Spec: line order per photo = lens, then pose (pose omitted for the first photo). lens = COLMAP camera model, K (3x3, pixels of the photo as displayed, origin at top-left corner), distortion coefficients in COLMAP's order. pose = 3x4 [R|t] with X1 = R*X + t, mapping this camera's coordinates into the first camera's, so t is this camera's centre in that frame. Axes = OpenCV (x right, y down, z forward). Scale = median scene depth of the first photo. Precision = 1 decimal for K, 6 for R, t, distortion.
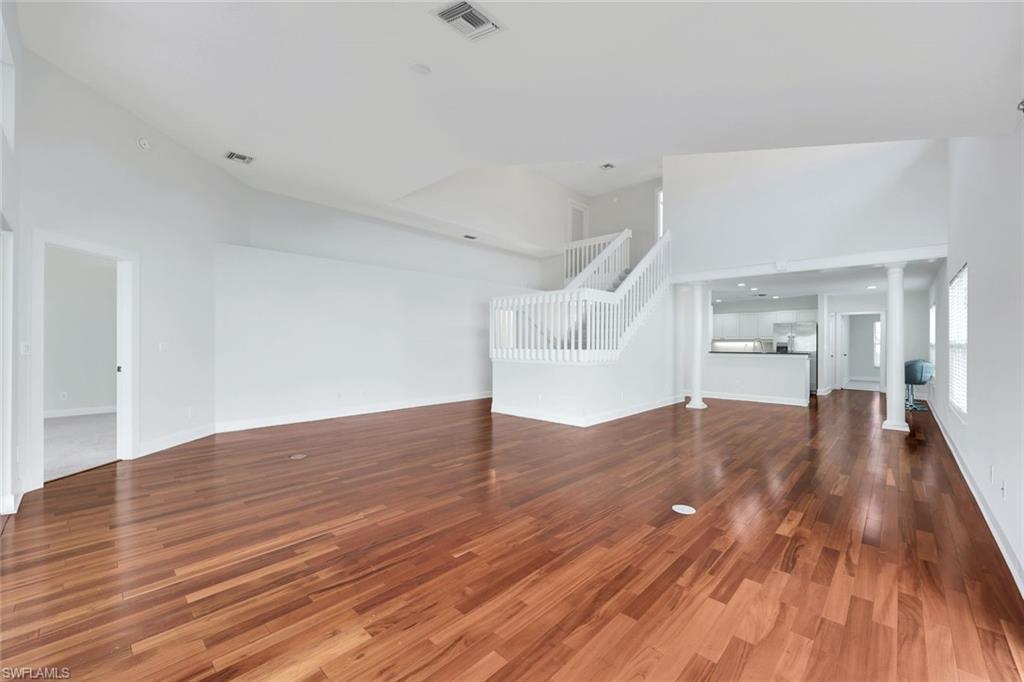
lens RADIAL K [[411.7, 0, 508.6], [0, 411.7, 340.5], [0, 0, 1]] dist [0.002291, 0.000134]
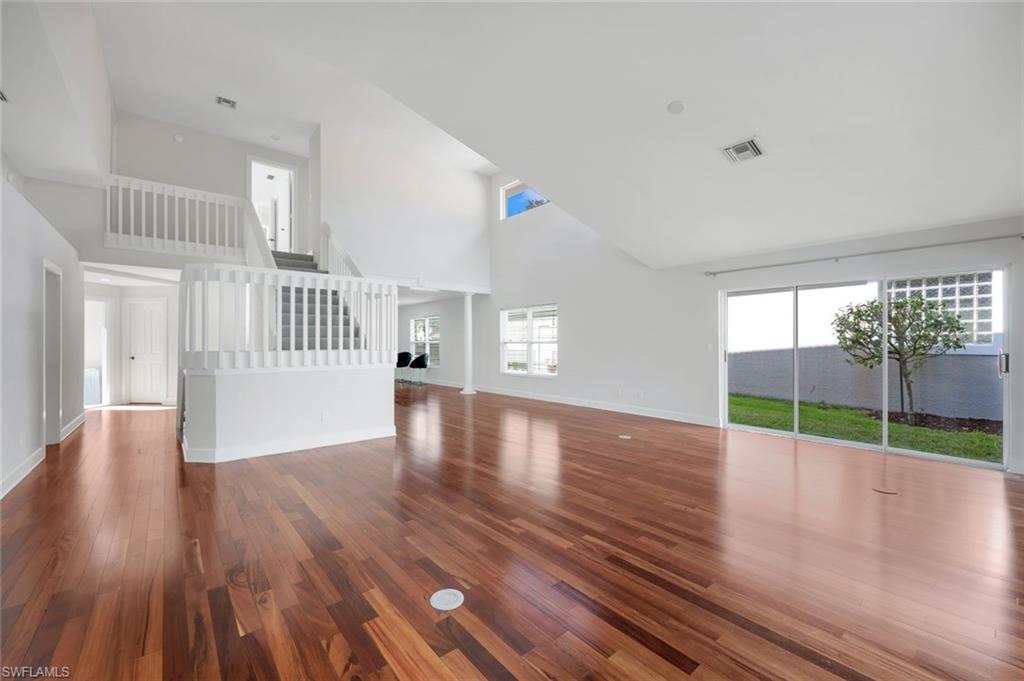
lens RADIAL K [[417.9, 0, 491.0], [0, 417.9, 342.4], [0, 0, 1]] dist [0.000390, -0.000026]
pose [[0.143521, -0.007018, 0.989622, -0.969267], [-0.000073, 0.999975, 0.007102, 0.000865], [-0.989647, -0.001092, 0.143517, 0.901358]]
